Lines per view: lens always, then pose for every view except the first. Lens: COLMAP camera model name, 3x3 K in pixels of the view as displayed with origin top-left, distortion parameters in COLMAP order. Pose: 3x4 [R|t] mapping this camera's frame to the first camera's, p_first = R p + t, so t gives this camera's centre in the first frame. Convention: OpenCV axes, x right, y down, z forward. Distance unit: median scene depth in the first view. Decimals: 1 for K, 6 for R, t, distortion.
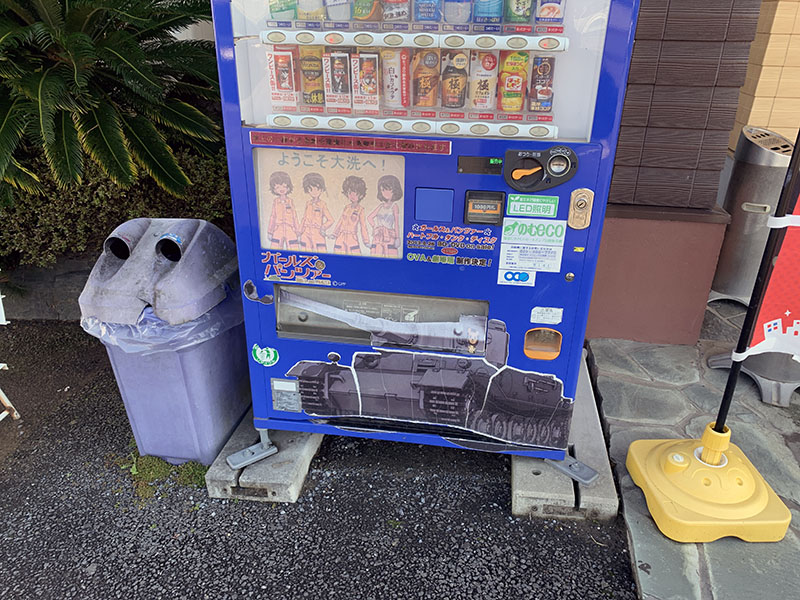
lens RADIAL K [[613.5, 0, 403.1], [0, 613.5, 298.7], [0, 0, 1]] dist [0.011812, -0.010234]
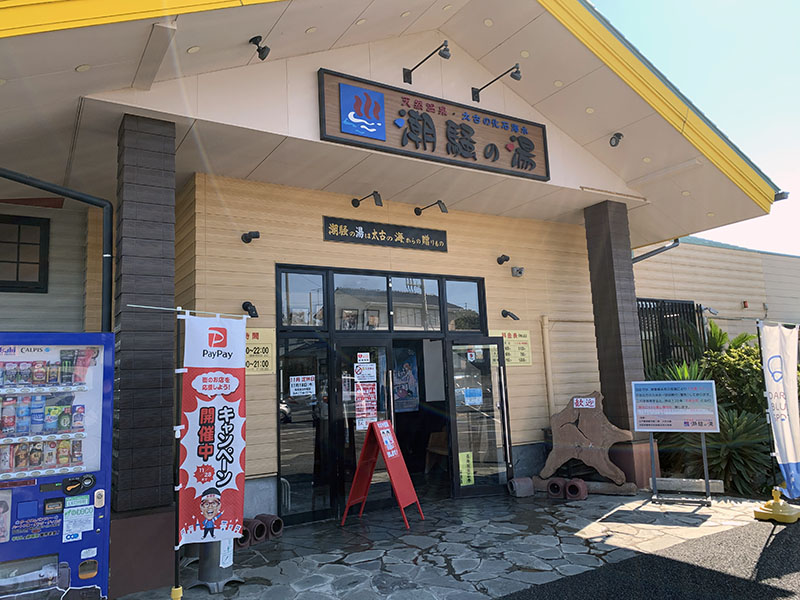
lens RADIAL K [[613.5, 0, 400.2], [0, 613.5, 296.4], [0, 0, 1]] dist [0.011812, -0.010234]
pose [[0.753597, 0.047738, 0.655600, -0.434401], [0.334827, 0.830398, -0.445342, 0.653965], [-0.565669, 0.555122, 0.609802, -1.549598]]
